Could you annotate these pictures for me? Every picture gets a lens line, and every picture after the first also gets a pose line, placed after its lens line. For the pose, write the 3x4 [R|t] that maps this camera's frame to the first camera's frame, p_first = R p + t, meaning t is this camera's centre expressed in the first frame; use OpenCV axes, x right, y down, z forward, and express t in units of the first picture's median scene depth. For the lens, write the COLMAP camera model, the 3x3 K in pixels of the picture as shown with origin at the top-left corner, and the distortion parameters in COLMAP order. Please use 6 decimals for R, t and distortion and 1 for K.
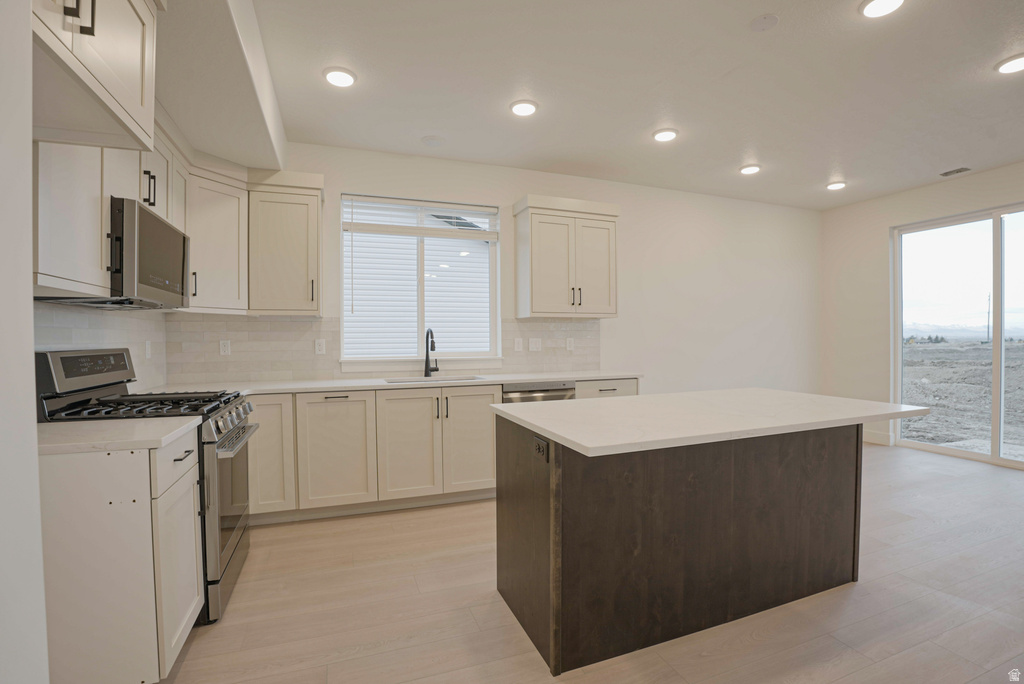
lens RADIAL K [[469.9, 0, 510.4], [0, 469.9, 341.8], [0, 0, 1]] dist [-0.037804, 0.003059]
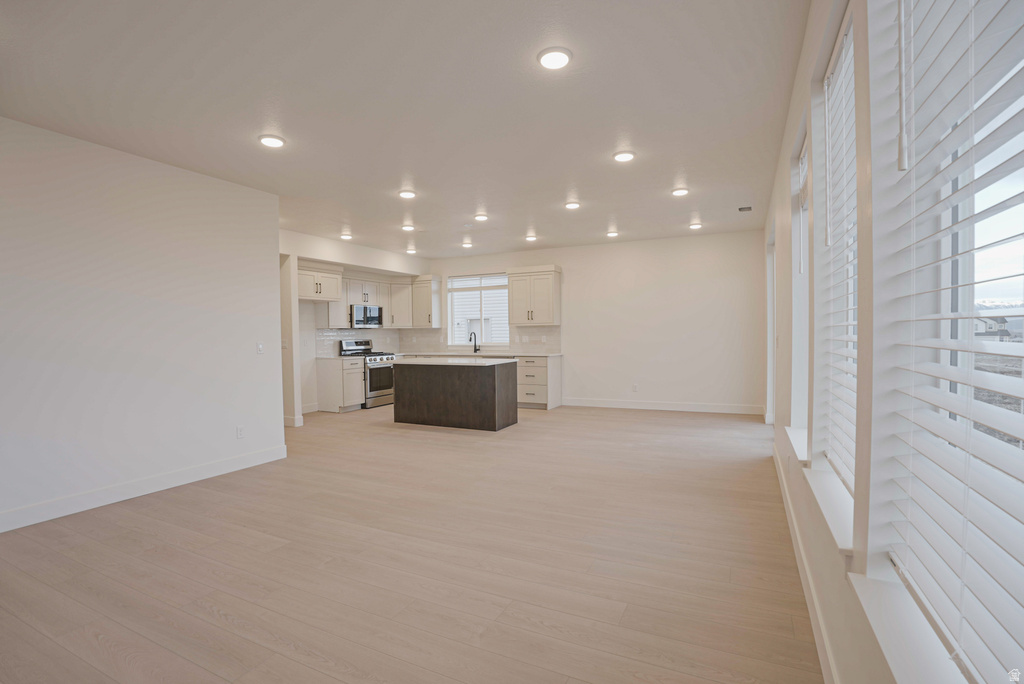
lens RADIAL K [[469.9, 0, 514.9], [0, 469.9, 341.3], [0, 0, 1]] dist [-0.037804, 0.003059]
pose [[0.697083, 0.012036, -0.716890, 1.596244], [0.000702, 0.999847, 0.017469, -0.021566], [0.716990, -0.012680, 0.696968, -0.460397]]
